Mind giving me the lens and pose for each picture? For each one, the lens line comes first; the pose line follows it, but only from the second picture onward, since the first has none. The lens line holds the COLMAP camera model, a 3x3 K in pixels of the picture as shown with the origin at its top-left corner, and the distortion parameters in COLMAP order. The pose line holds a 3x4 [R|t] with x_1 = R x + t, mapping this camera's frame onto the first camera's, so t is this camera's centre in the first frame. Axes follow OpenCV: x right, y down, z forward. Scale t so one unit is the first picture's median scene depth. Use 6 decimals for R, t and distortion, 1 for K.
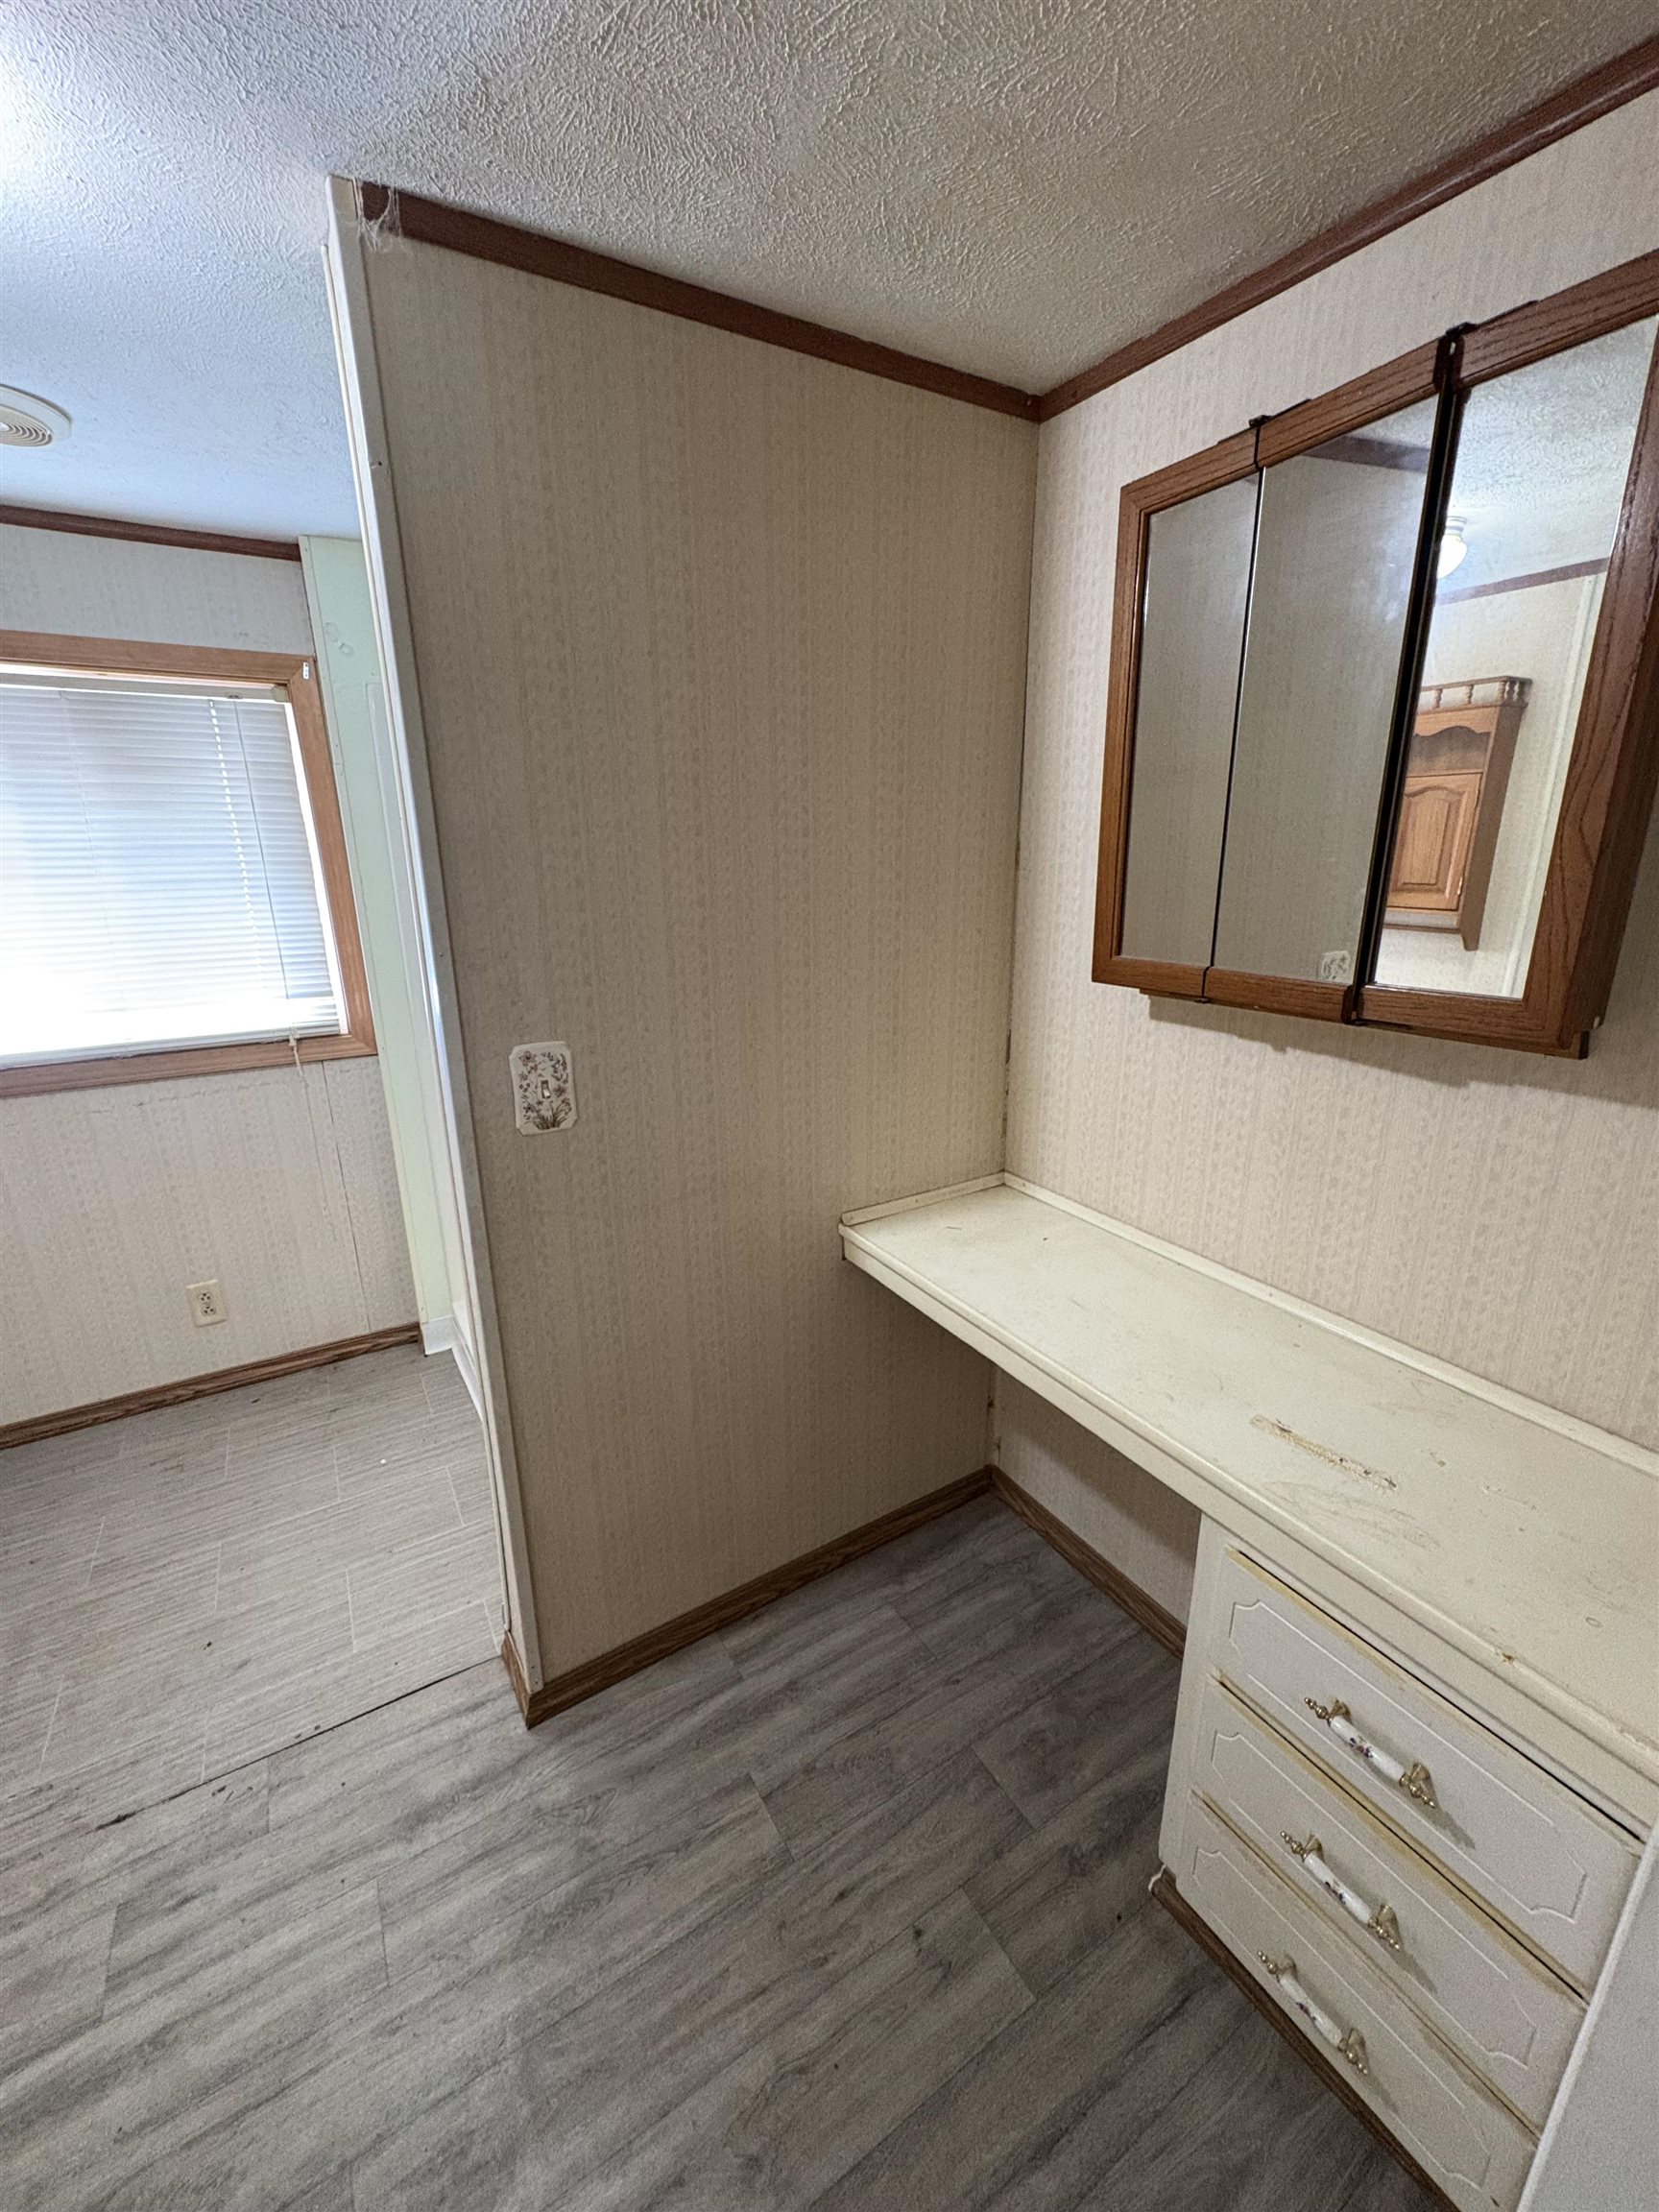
lens RADIAL K [[876.5, 0, 830.1], [0, 876.5, 1102.8], [0, 0, 1]] dist [0.001681, -0.000136]
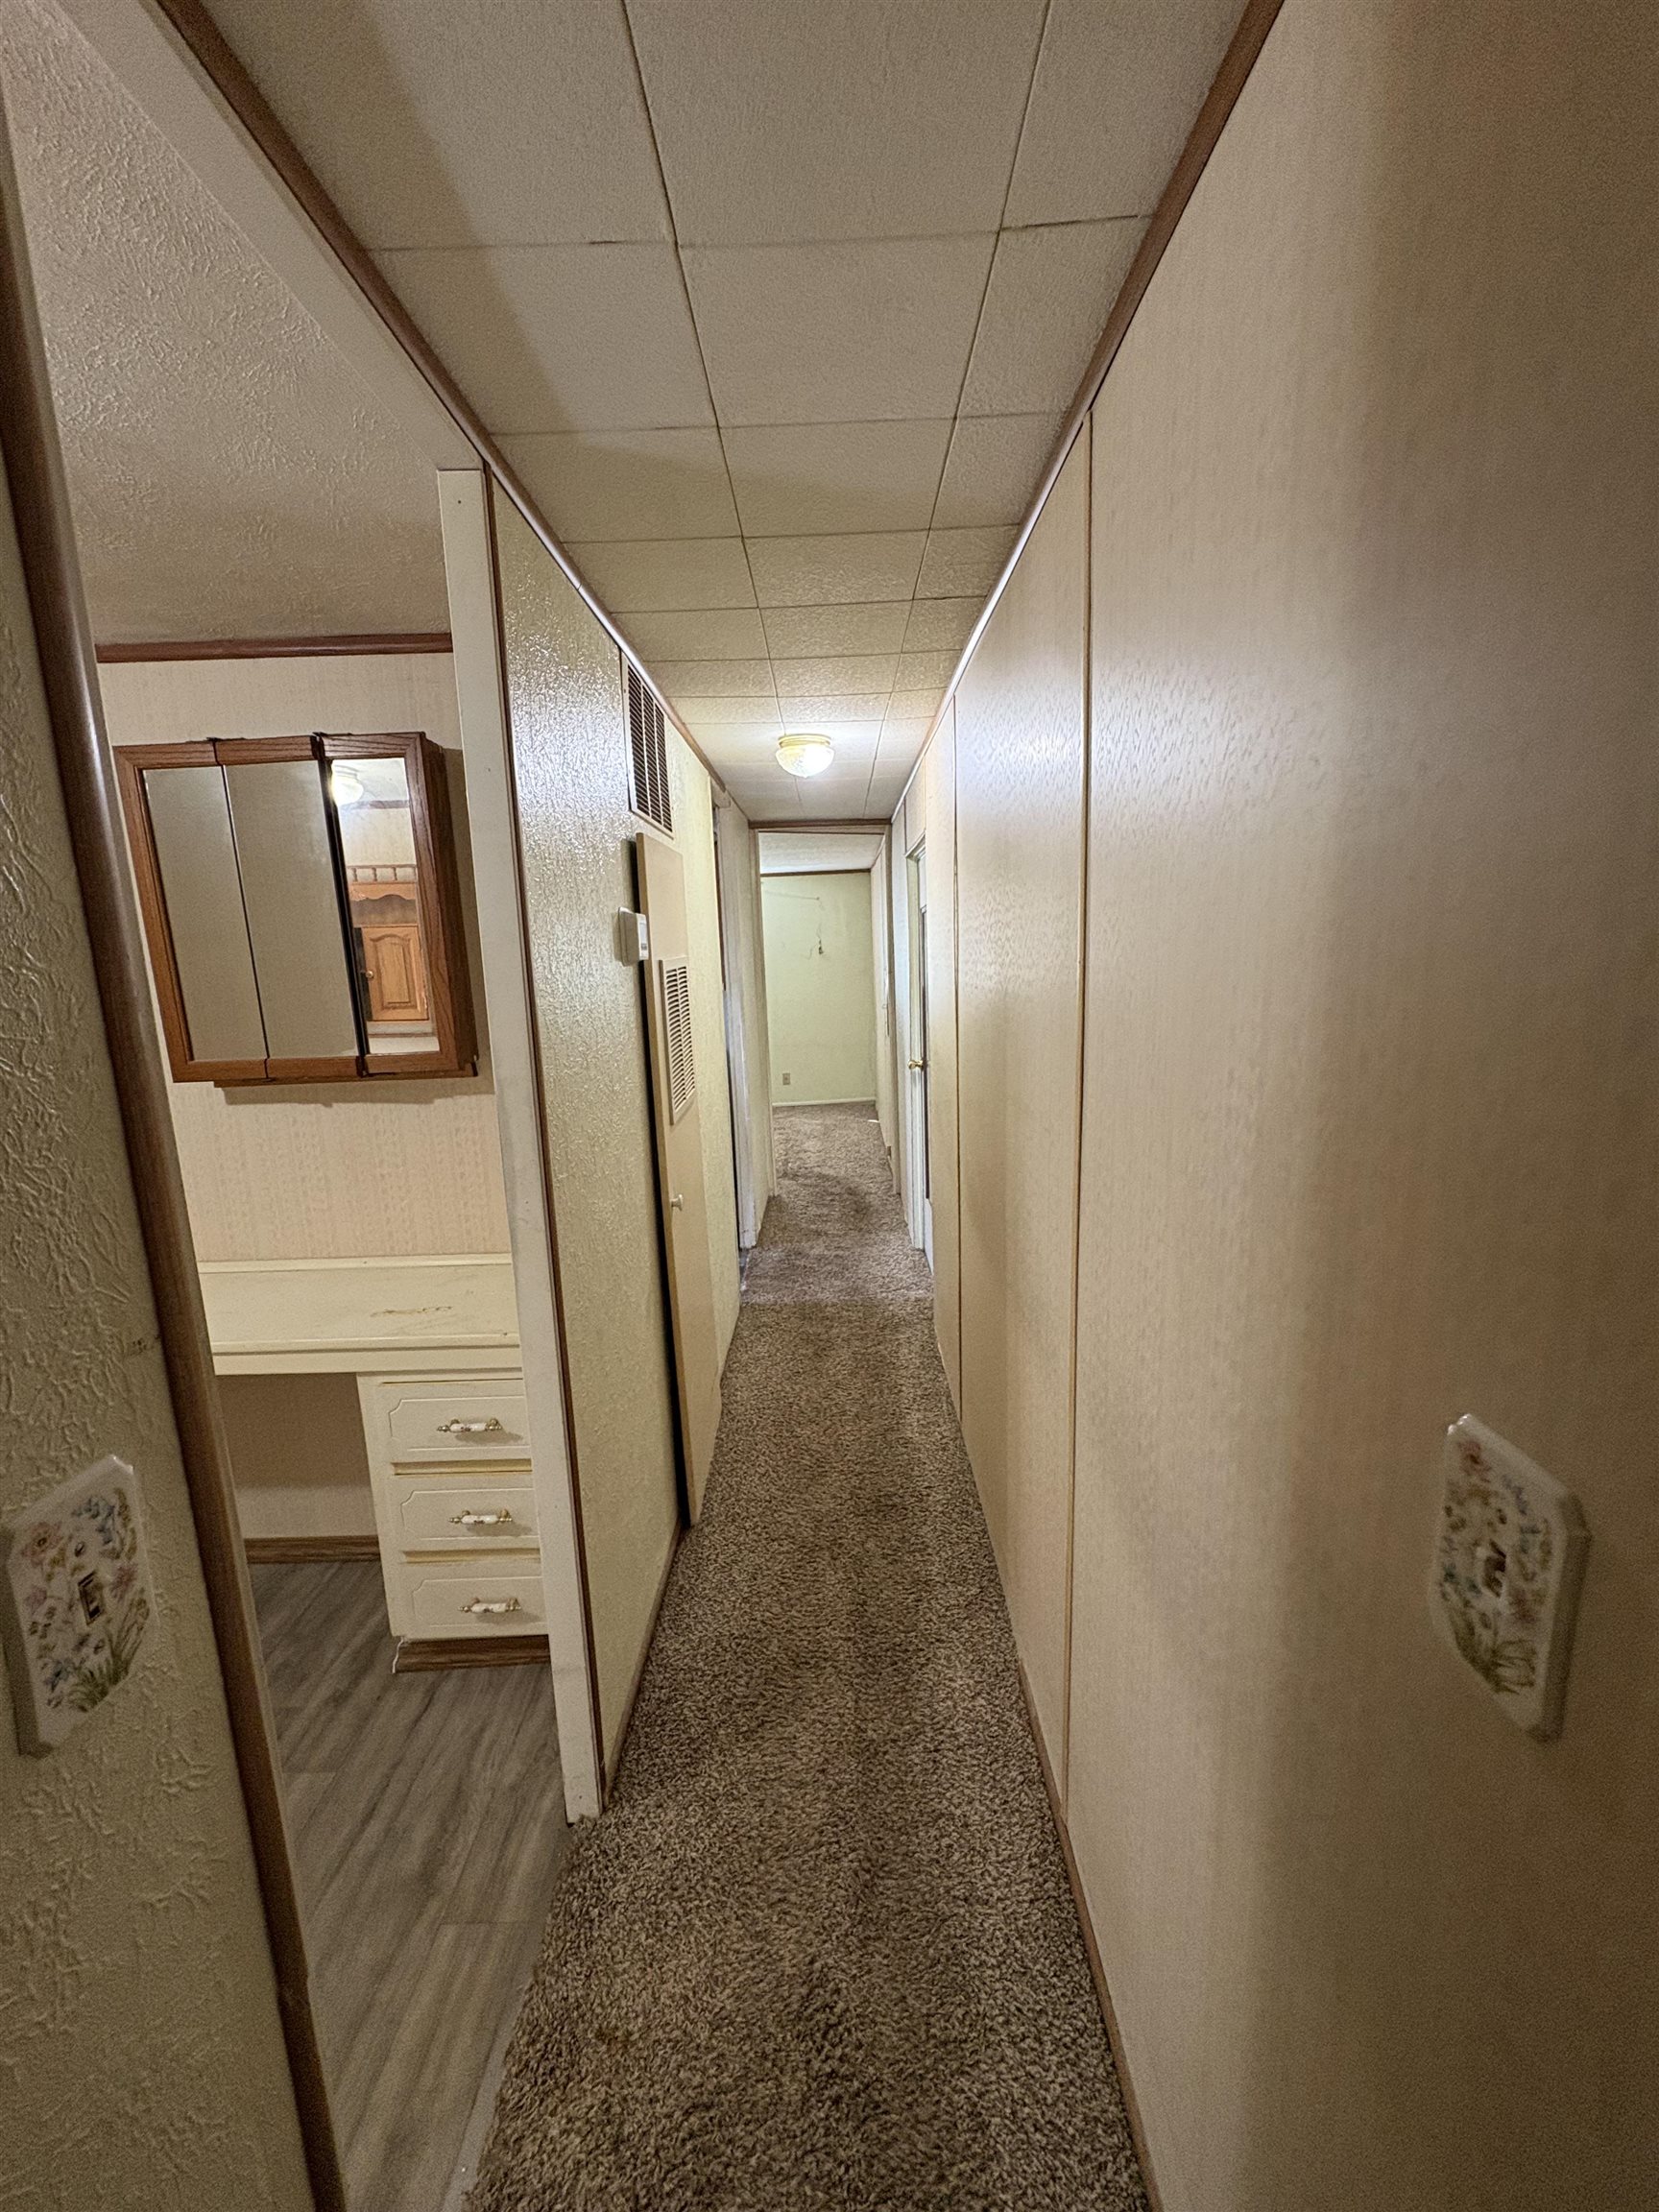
lens RADIAL K [[876.5, 0, 831.4], [0, 876.5, 1110.1], [0, 0, 1]] dist [0.001681, -0.000136]
pose [[0.525428, -0.155665, 0.836477, -0.343494], [0.264196, 0.964374, 0.013512, 0.171114], [-0.808781, 0.213895, 0.547835, -0.615129]]
